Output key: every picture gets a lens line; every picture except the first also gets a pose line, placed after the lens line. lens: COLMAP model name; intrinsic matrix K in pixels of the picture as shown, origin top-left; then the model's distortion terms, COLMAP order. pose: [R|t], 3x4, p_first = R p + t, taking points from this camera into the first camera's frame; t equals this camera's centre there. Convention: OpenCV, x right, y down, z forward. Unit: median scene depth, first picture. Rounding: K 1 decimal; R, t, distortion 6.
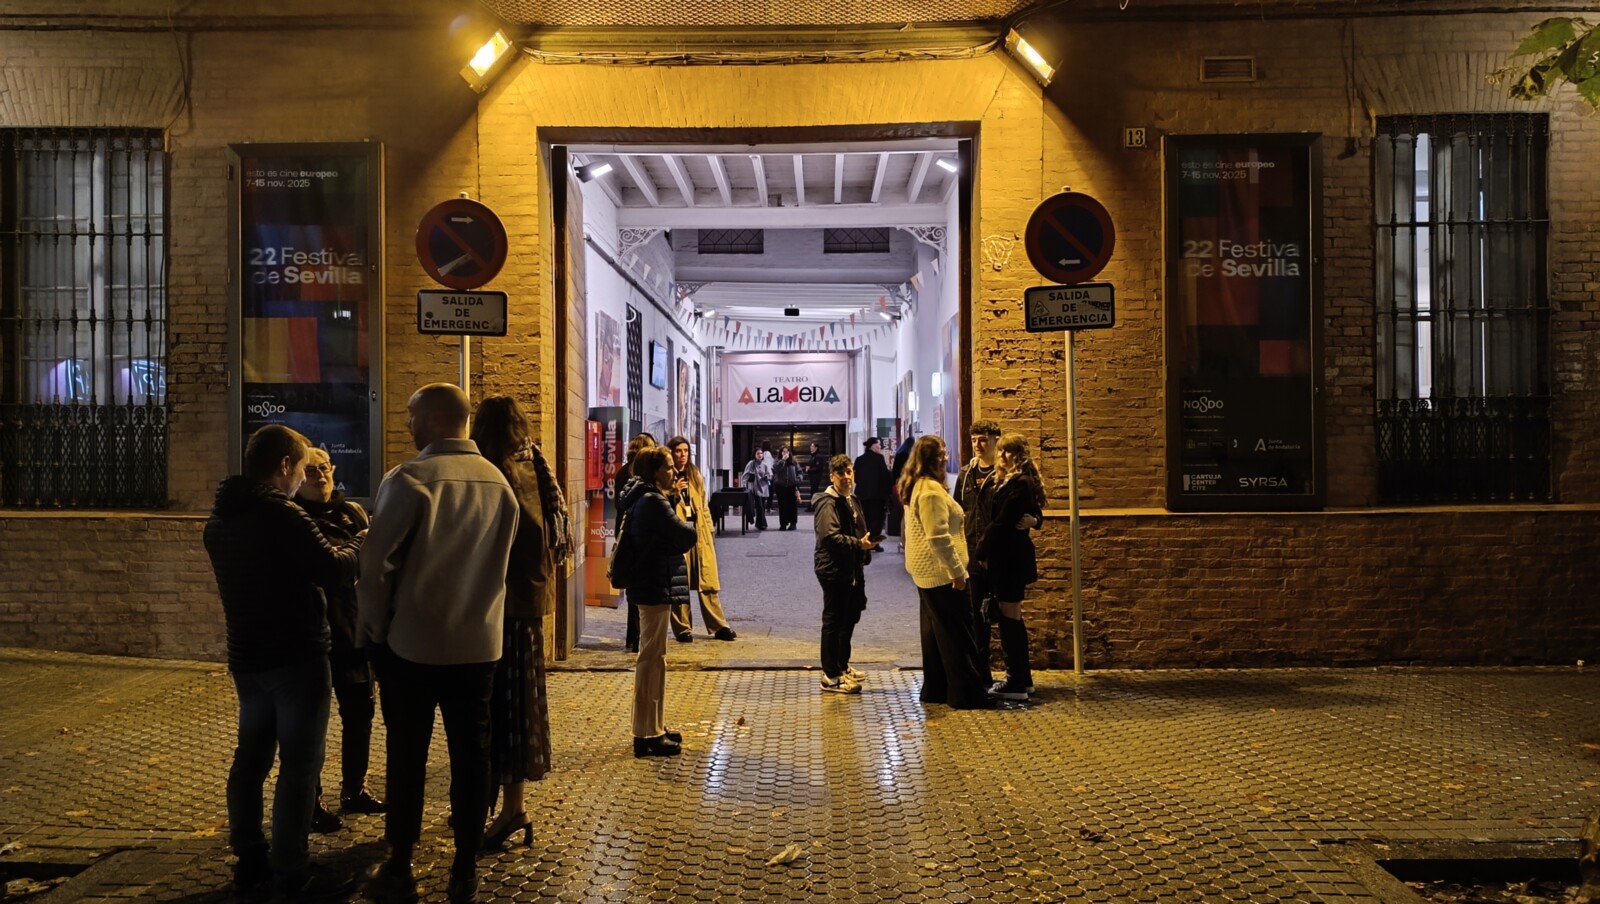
lens RADIAL K [[1083.2, 0, 801.2], [0, 1083.2, 447.8], [0, 0, 1]] dist [0.004666, -0.000905]
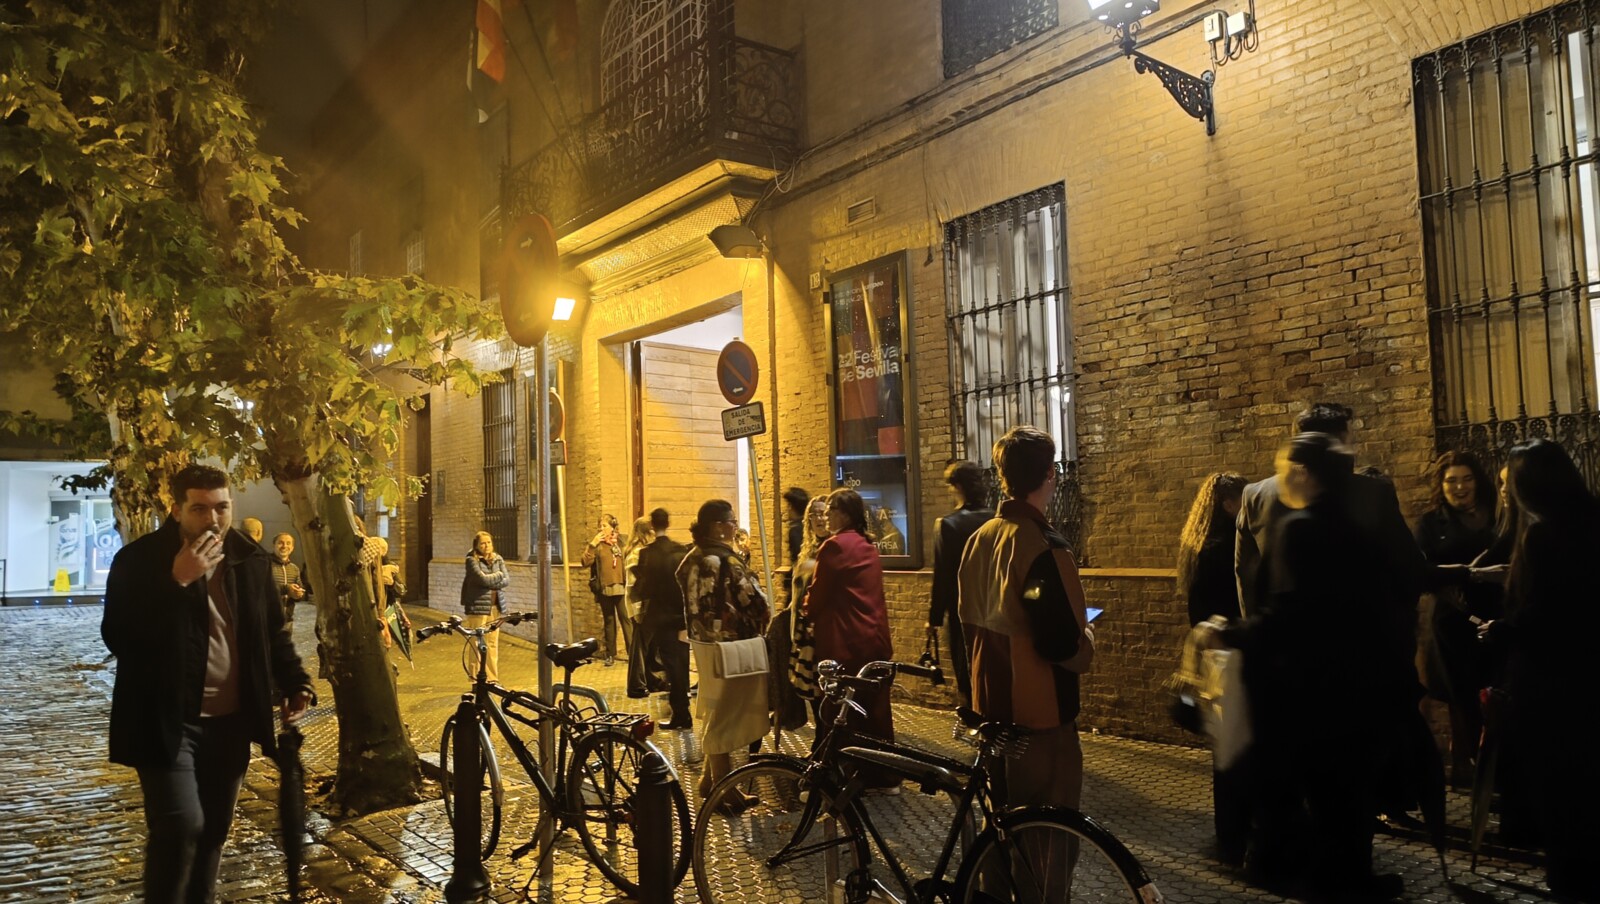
lens RADIAL K [[1083.2, 0, 798.1], [0, 1083.2, 459.2], [0, 0, 1]] dist [0.004666, -0.000905]
pose [[0.616458, -0.061768, -0.784962, 1.311384], [0.039090, 0.998090, -0.047840, -0.010601], [0.786417, -0.001193, 0.617694, 0.179612]]
